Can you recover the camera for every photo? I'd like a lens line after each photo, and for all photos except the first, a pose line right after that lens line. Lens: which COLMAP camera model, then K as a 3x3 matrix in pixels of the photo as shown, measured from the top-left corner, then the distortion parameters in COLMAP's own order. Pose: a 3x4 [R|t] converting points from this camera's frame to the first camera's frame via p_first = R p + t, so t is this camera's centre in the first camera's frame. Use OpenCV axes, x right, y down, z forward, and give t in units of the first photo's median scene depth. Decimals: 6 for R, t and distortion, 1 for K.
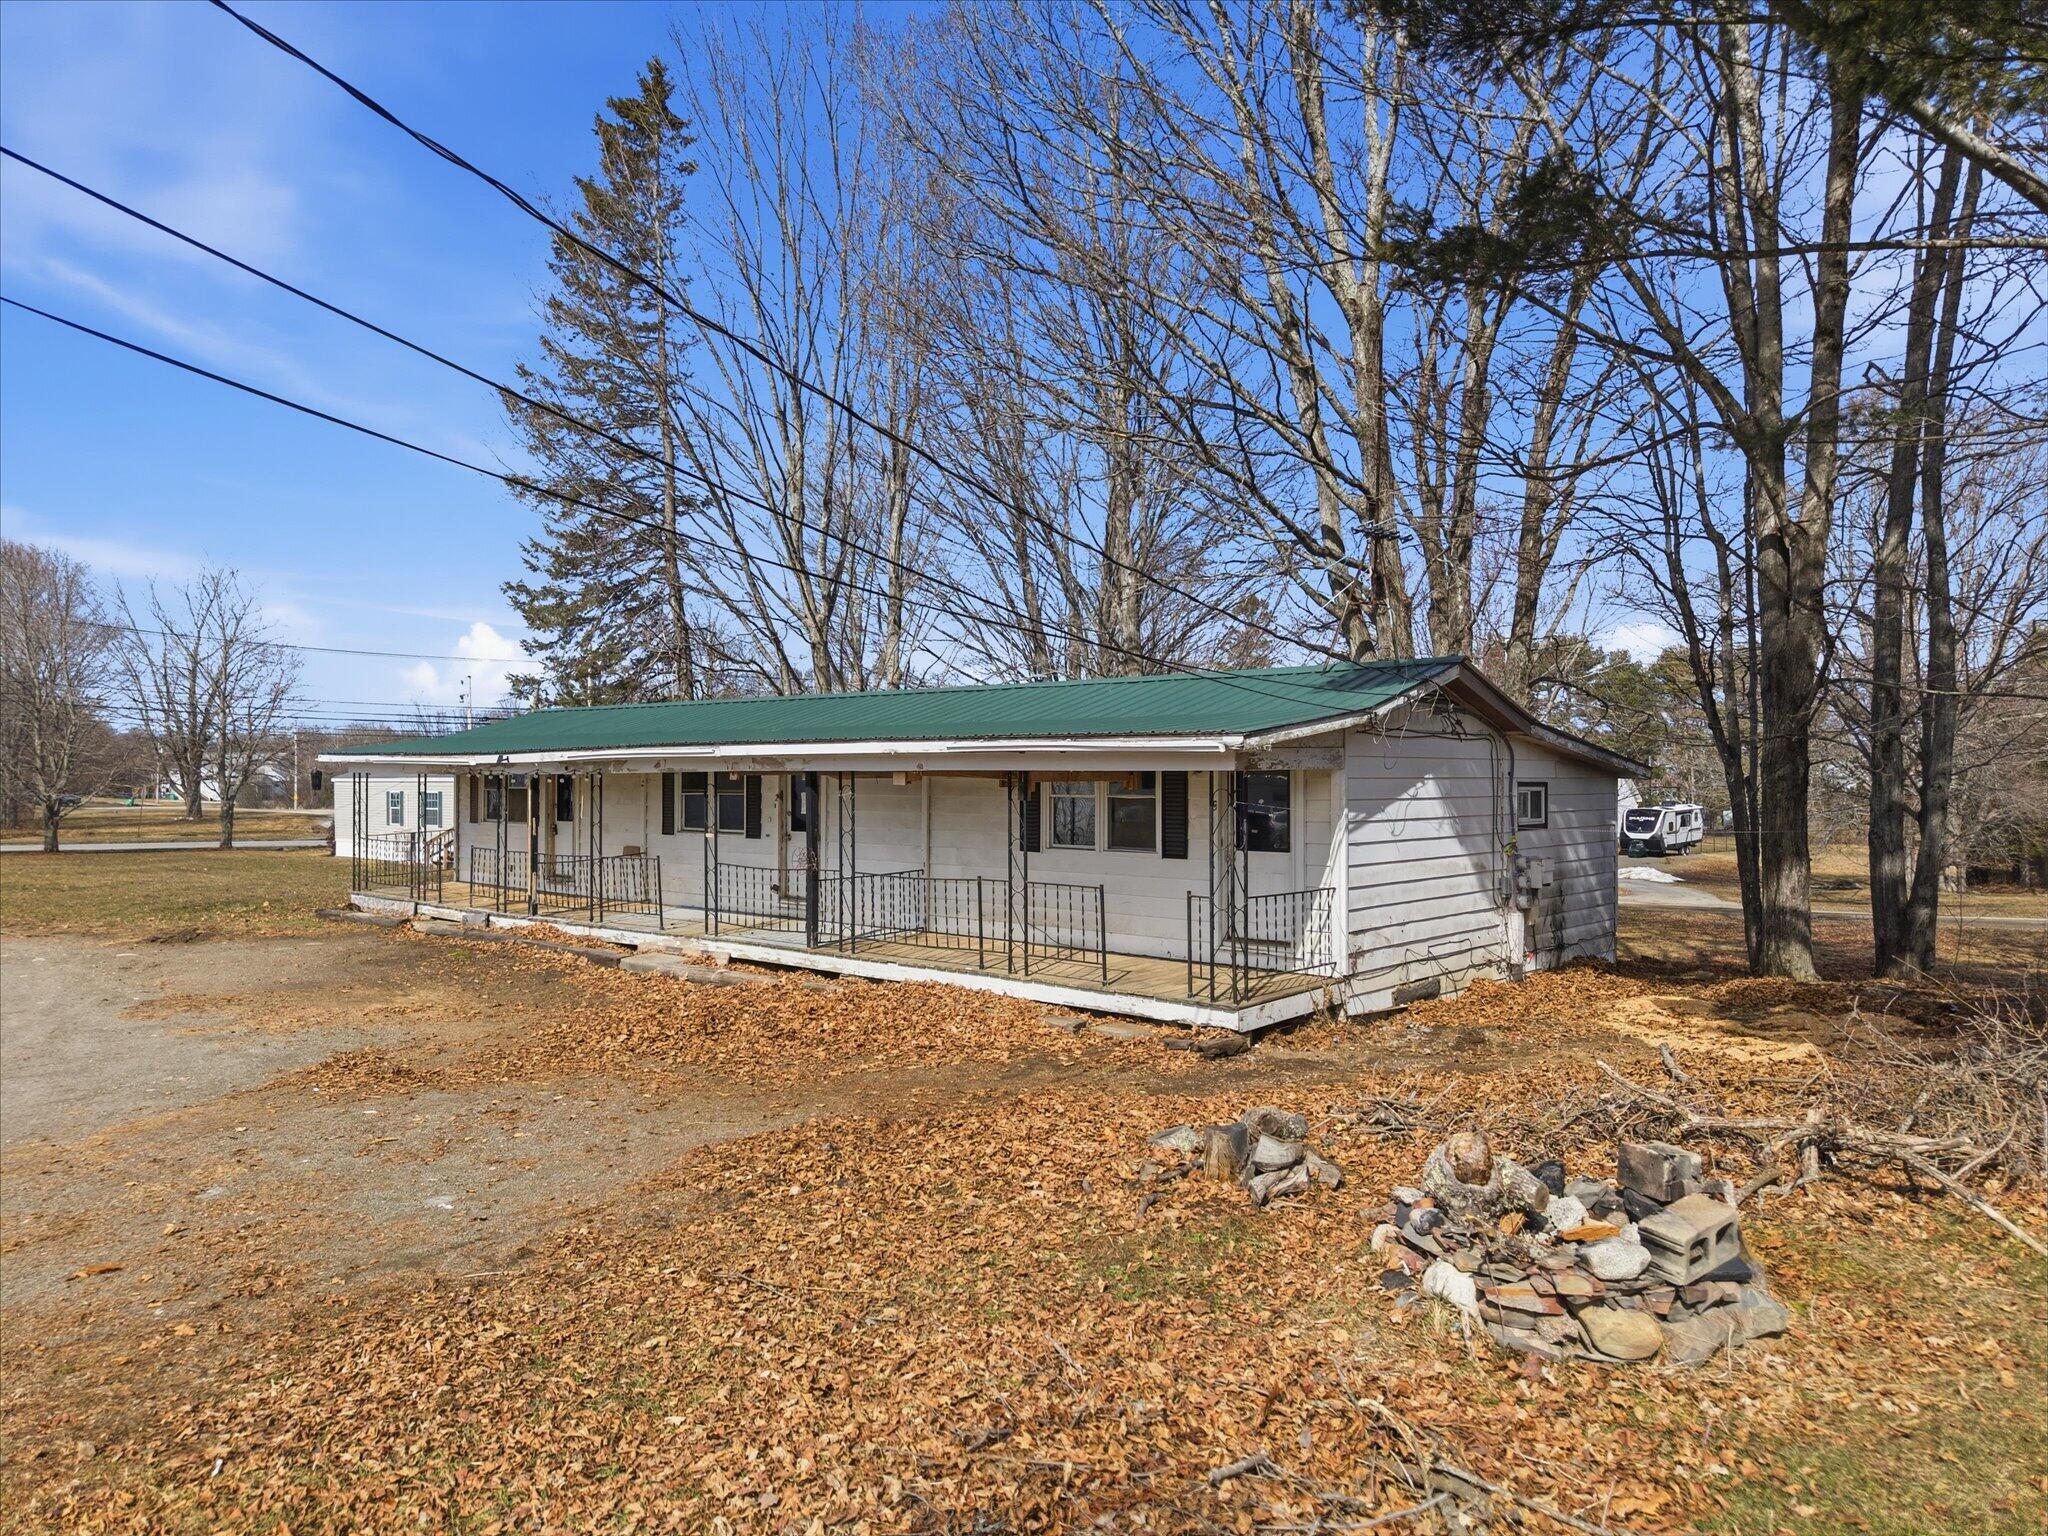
lens RADIAL K [[1434.5, 0, 1018.1], [0, 1434.5, 749.4], [0, 0, 1]] dist [0.054387, -0.015666]
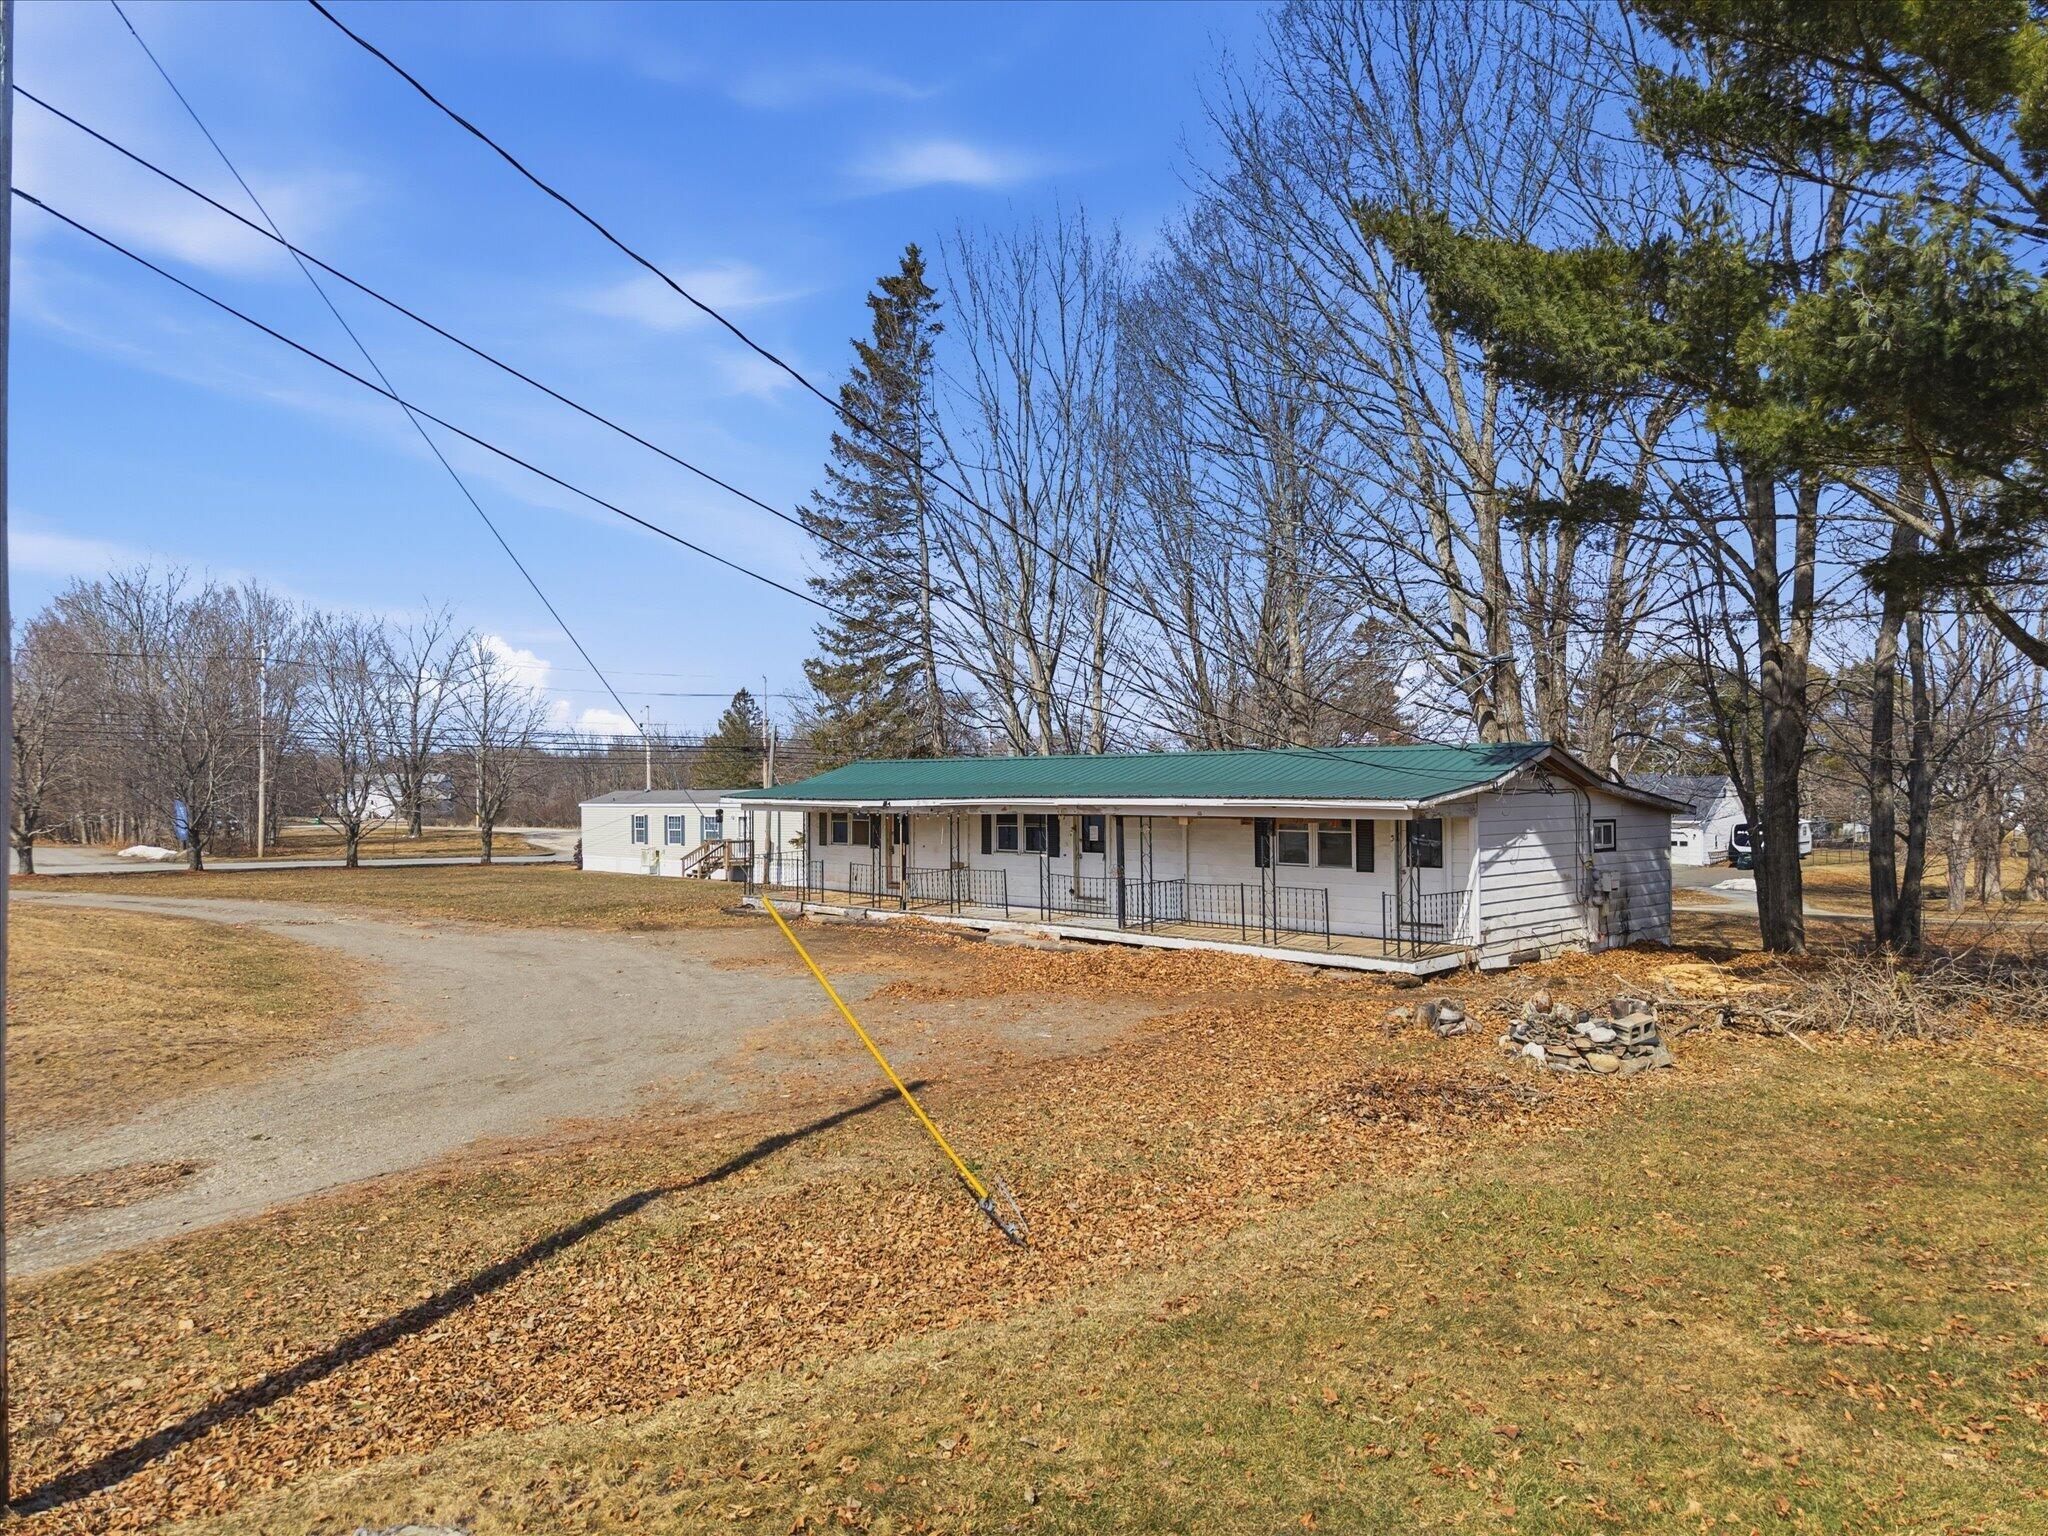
lens RADIAL K [[1434.5, 0, 1023.1], [0, 1434.5, 771.0], [0, 0, 1]] dist [0.054387, -0.015666]
pose [[0.997555, -0.006490, -0.069583, -0.139989], [0.006935, 0.999957, 0.006147, -0.042316], [0.069540, -0.006614, 0.997557, -0.539243]]
